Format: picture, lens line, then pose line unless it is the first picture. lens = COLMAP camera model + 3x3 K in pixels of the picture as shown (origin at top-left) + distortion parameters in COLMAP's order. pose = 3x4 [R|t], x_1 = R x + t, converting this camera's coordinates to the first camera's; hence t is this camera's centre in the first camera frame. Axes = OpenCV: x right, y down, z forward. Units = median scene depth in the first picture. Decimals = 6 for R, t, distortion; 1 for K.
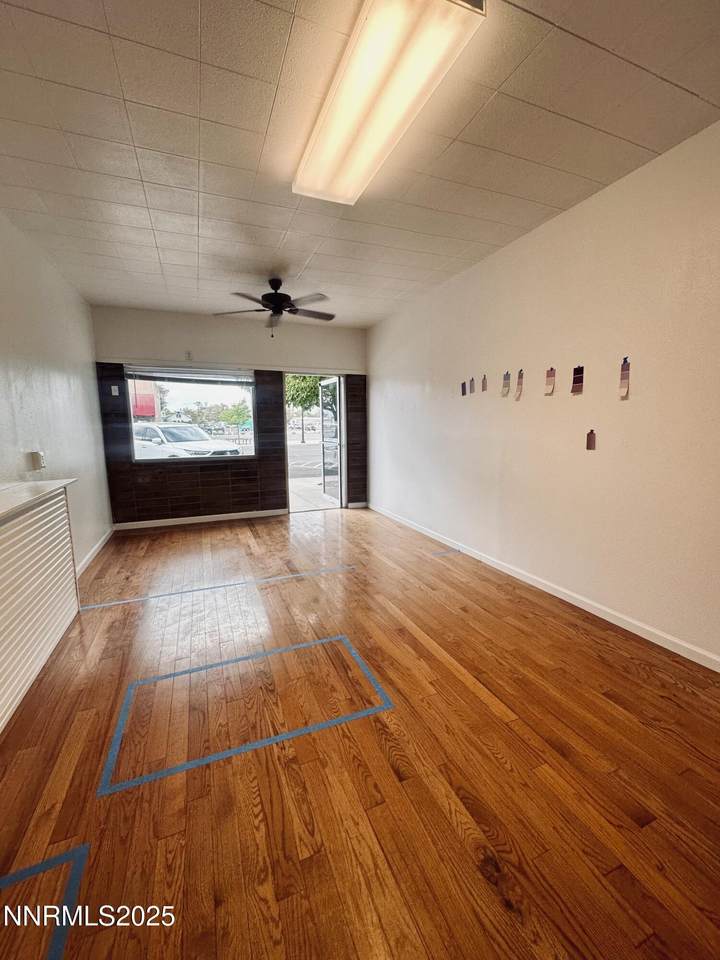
lens RADIAL K [[385.2, 0, 360.0], [0, 385.2, 480.0], [0, 0, 1]] dist [-0.000095, -0.000289]
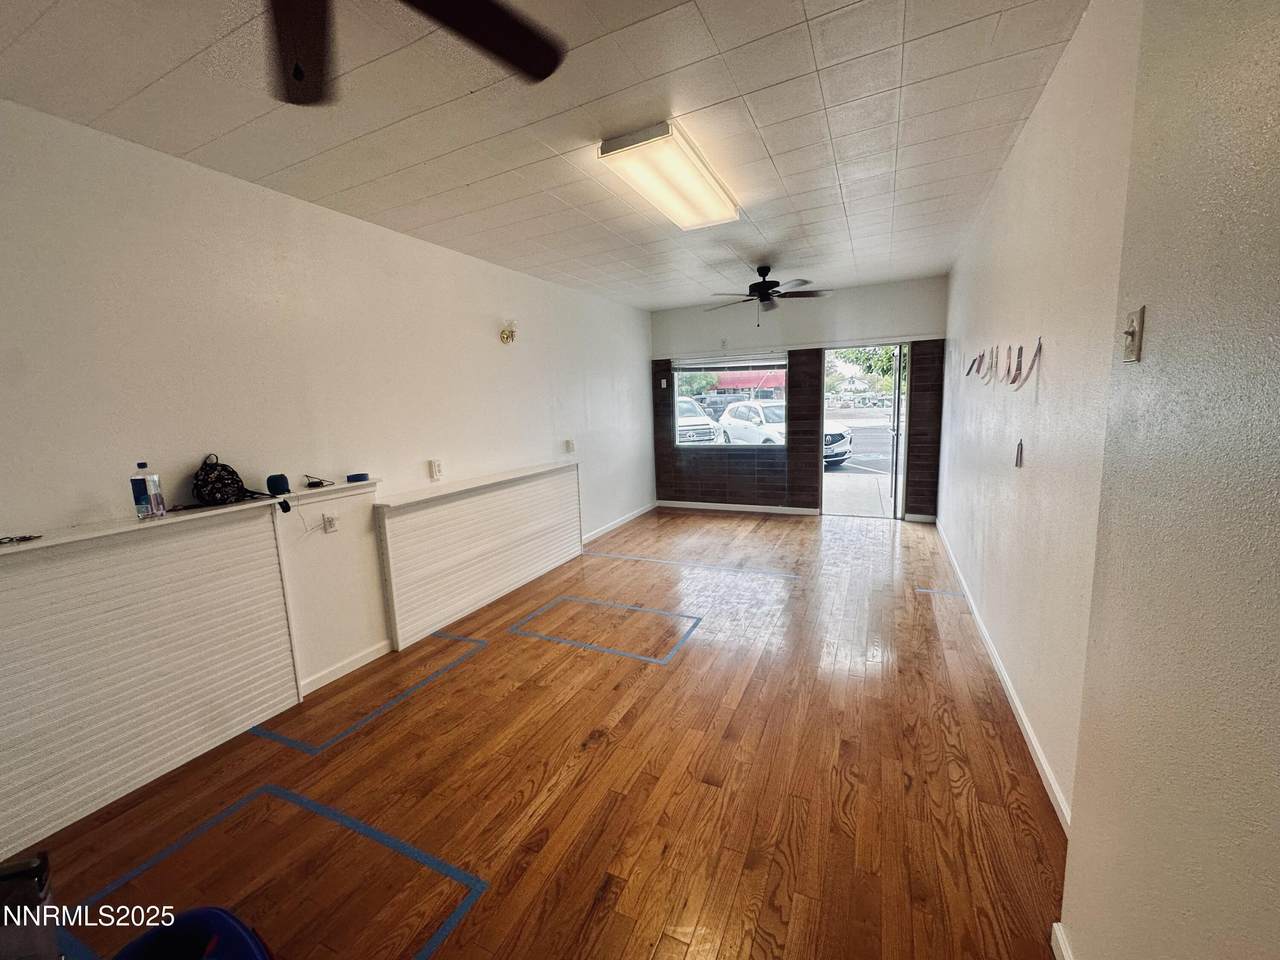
lens RADIAL K [[513.6, 0, 640.5], [0, 513.6, 477.3], [0, 0, 1]] dist [-0.000095, -0.000289]
pose [[0.670623, 0.090942, -0.736203, 0.477438], [-0.074071, 0.995706, 0.055525, -0.037223], [0.738091, 0.017295, 0.674479, -0.071780]]
